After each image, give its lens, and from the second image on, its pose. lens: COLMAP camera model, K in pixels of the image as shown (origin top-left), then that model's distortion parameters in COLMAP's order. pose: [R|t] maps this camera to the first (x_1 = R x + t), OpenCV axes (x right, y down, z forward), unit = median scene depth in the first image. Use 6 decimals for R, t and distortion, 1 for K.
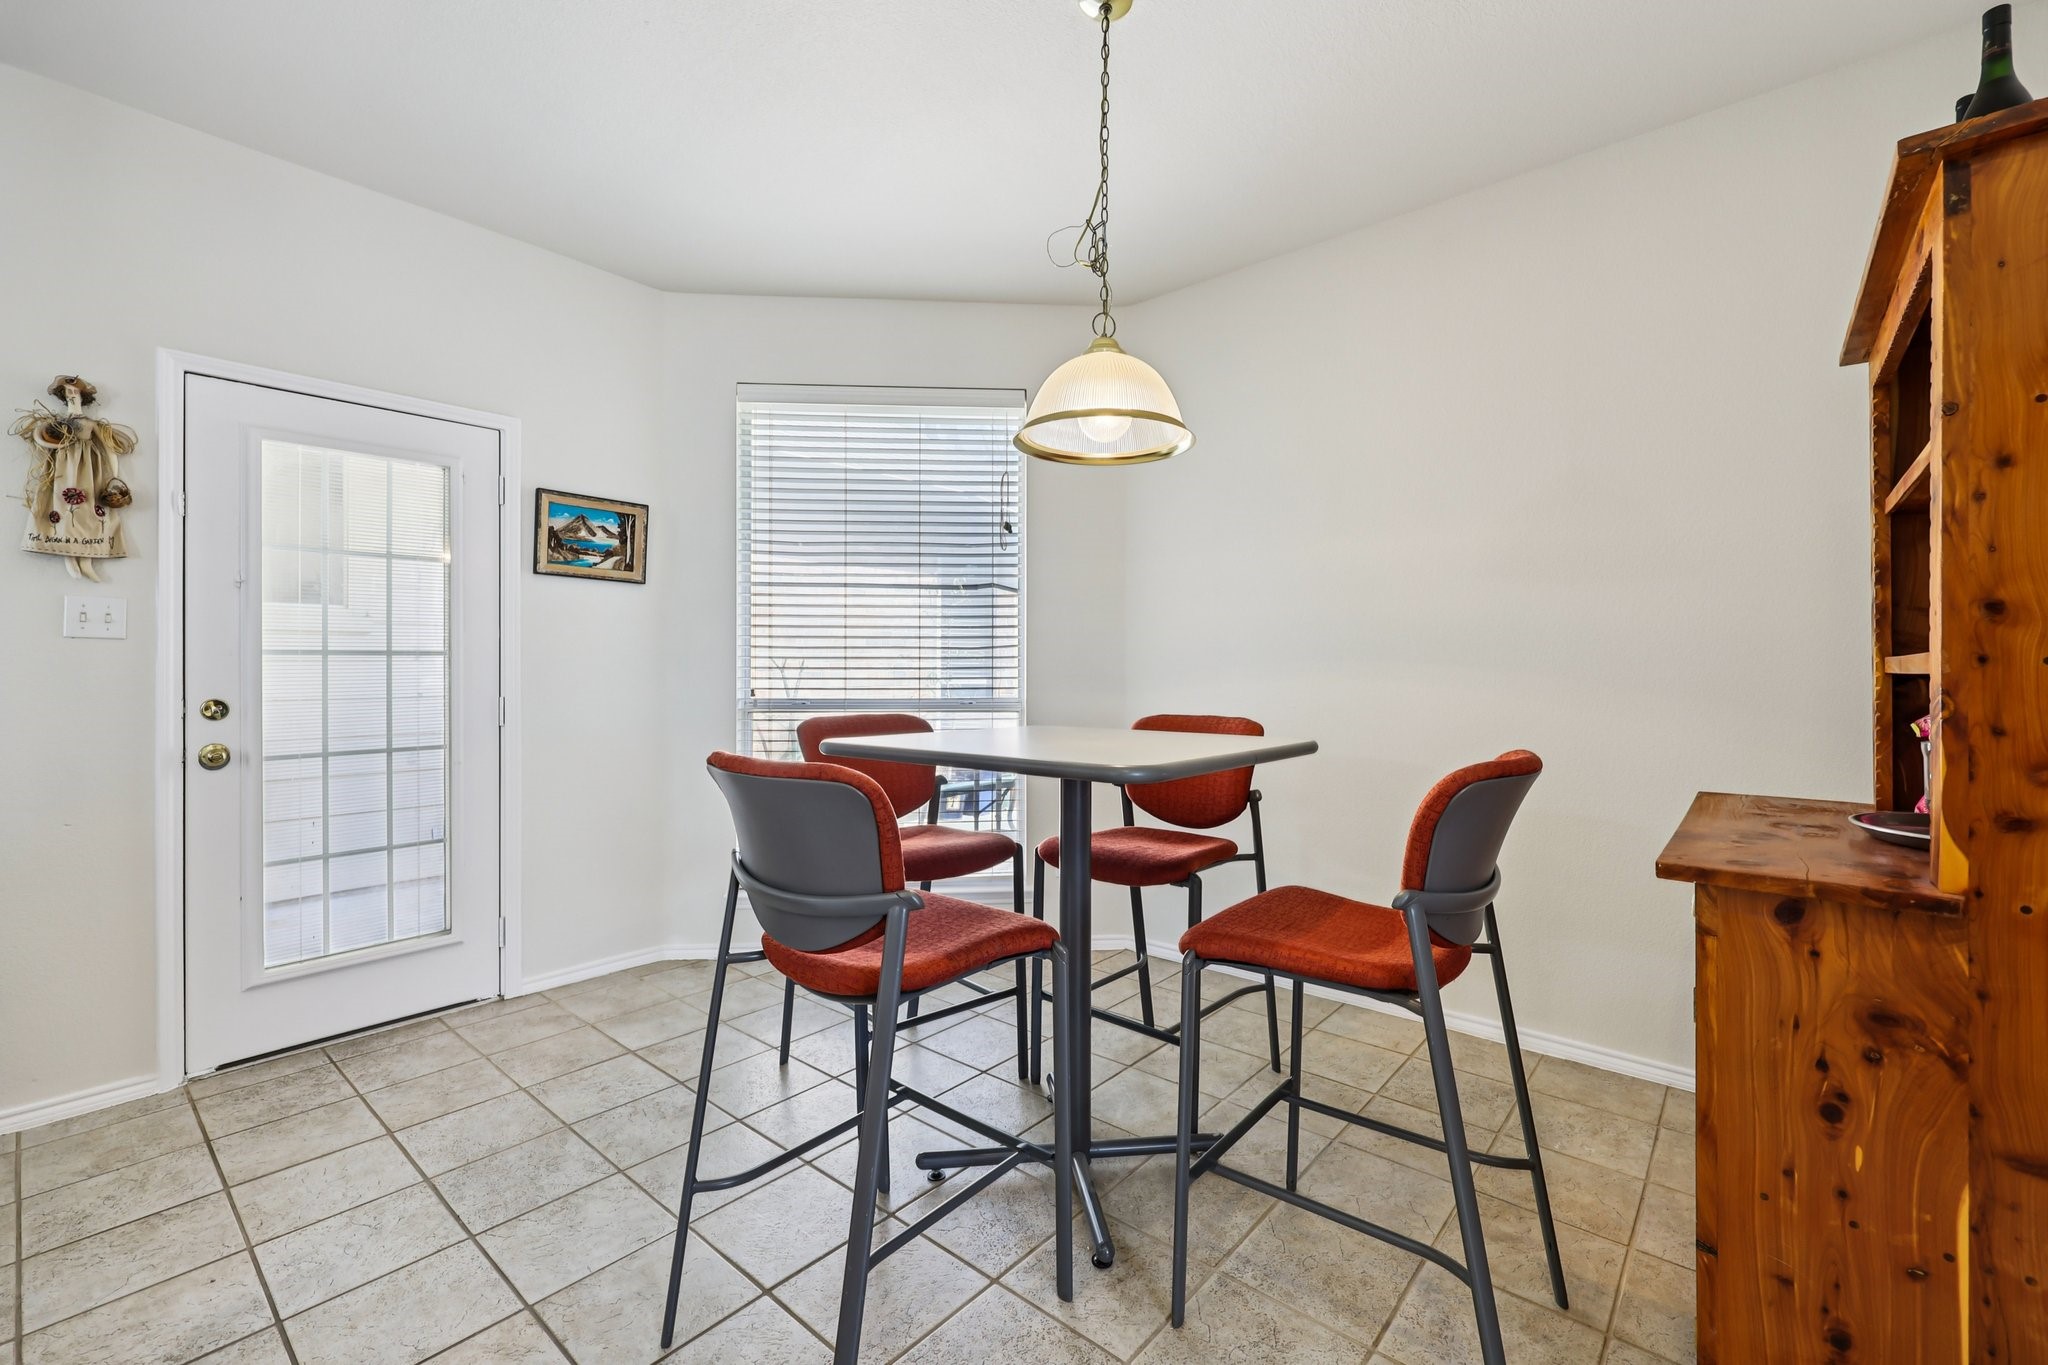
lens RADIAL K [[853.0, 0, 1019.7], [0, 853.0, 664.7], [0, 0, 1]] dist [0.000545, 0.000317]
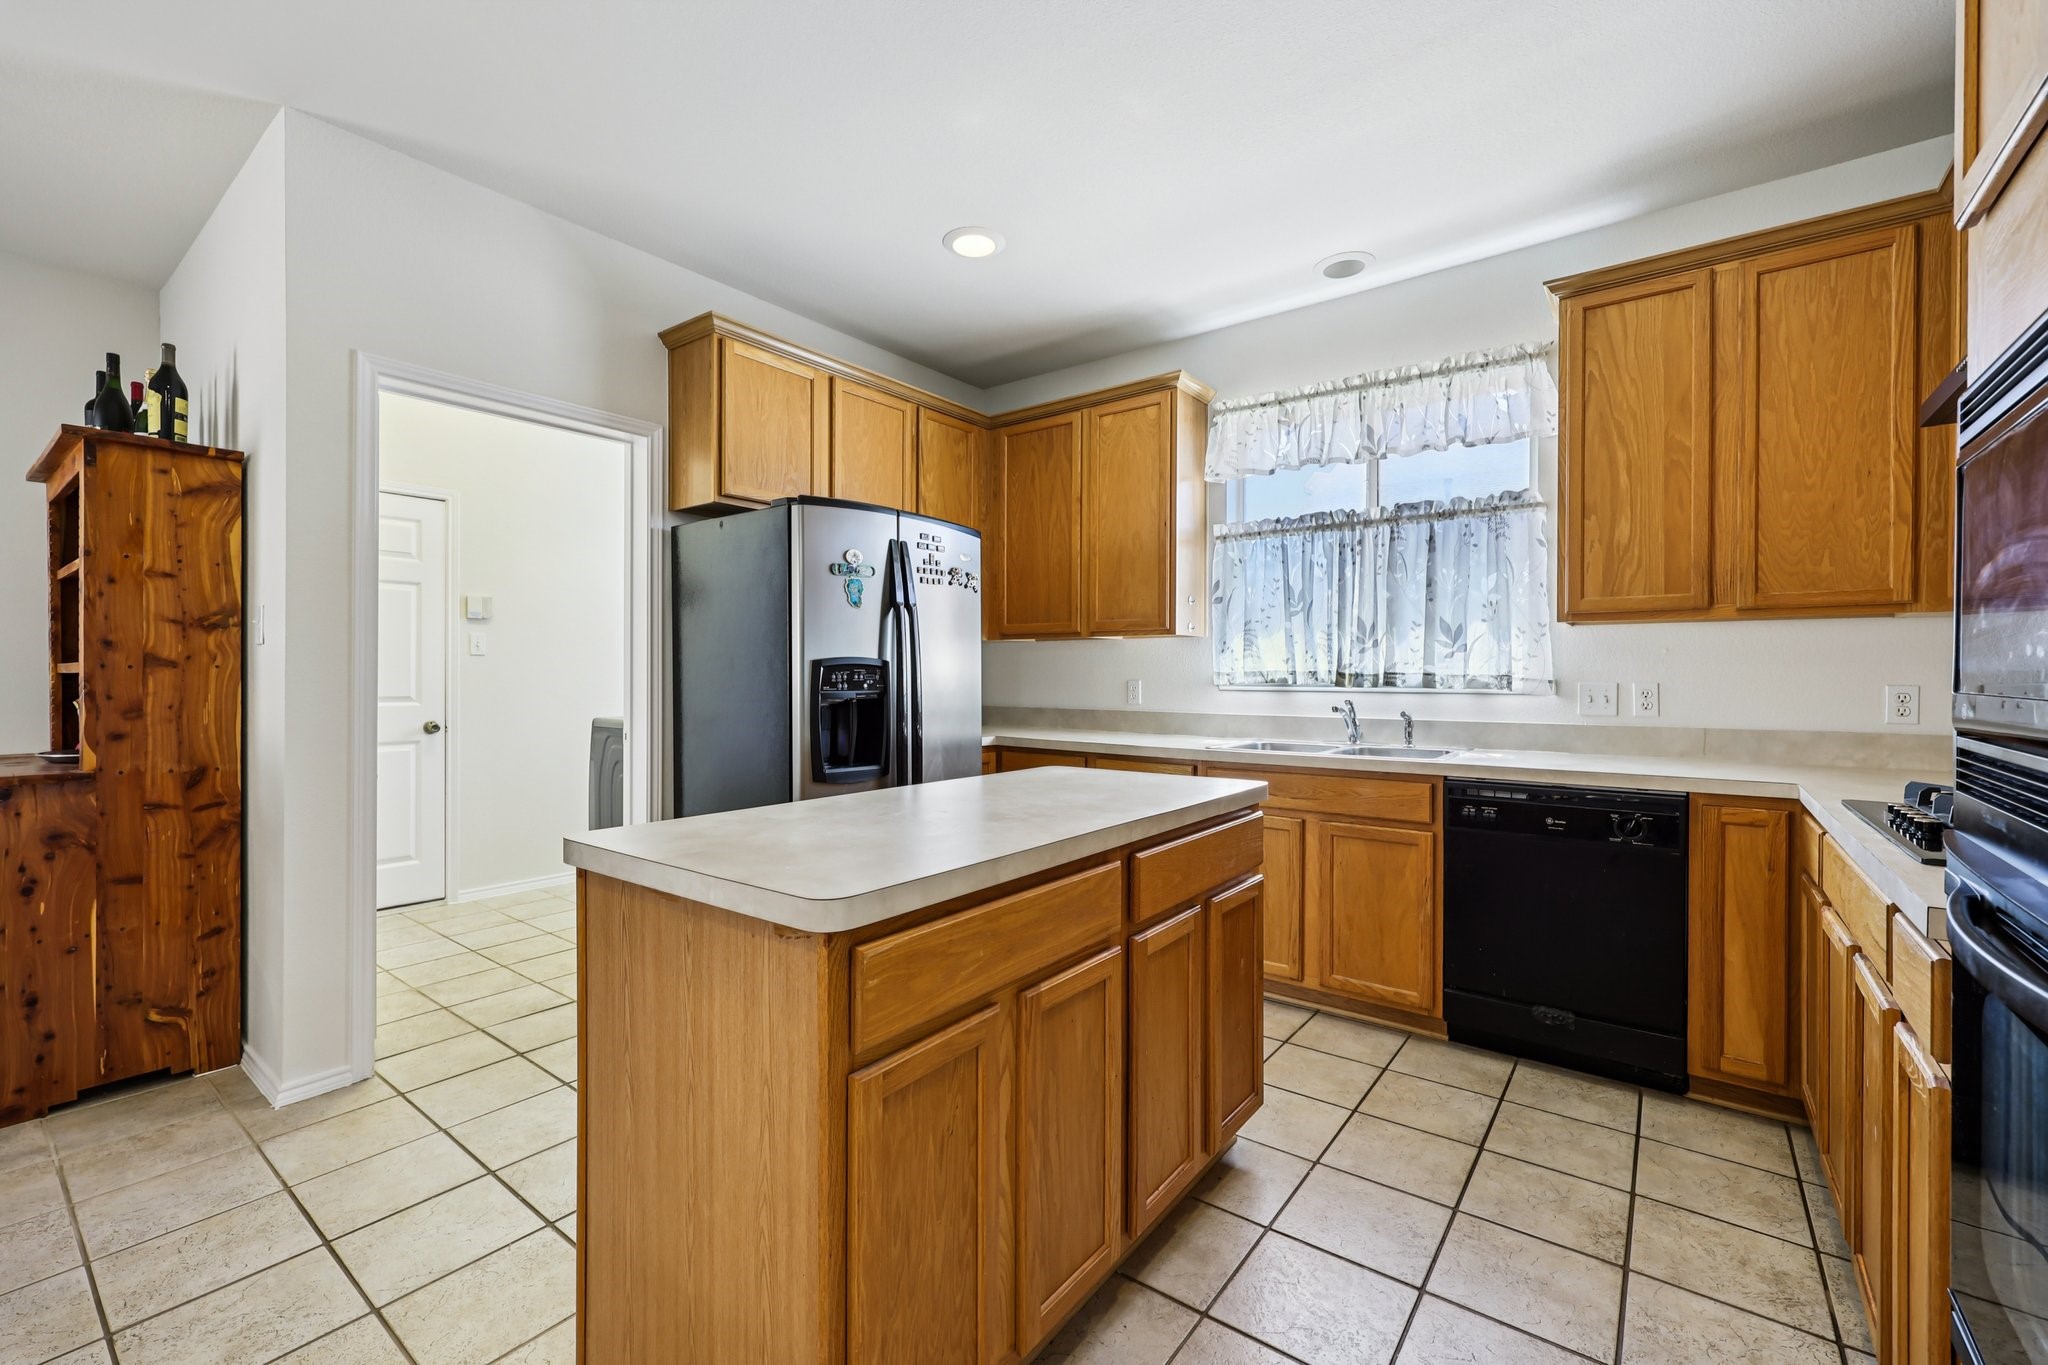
lens RADIAL K [[853.2, 0, 1042.7], [0, 853.2, 677.9], [0, 0, 1]] dist [0.002149, 0.000734]
pose [[-0.073408, -0.006543, 0.997281, -1.263403], [-0.004791, 0.999969, 0.006208, -0.001001], [-0.997291, -0.004322, -0.073437, -1.262926]]
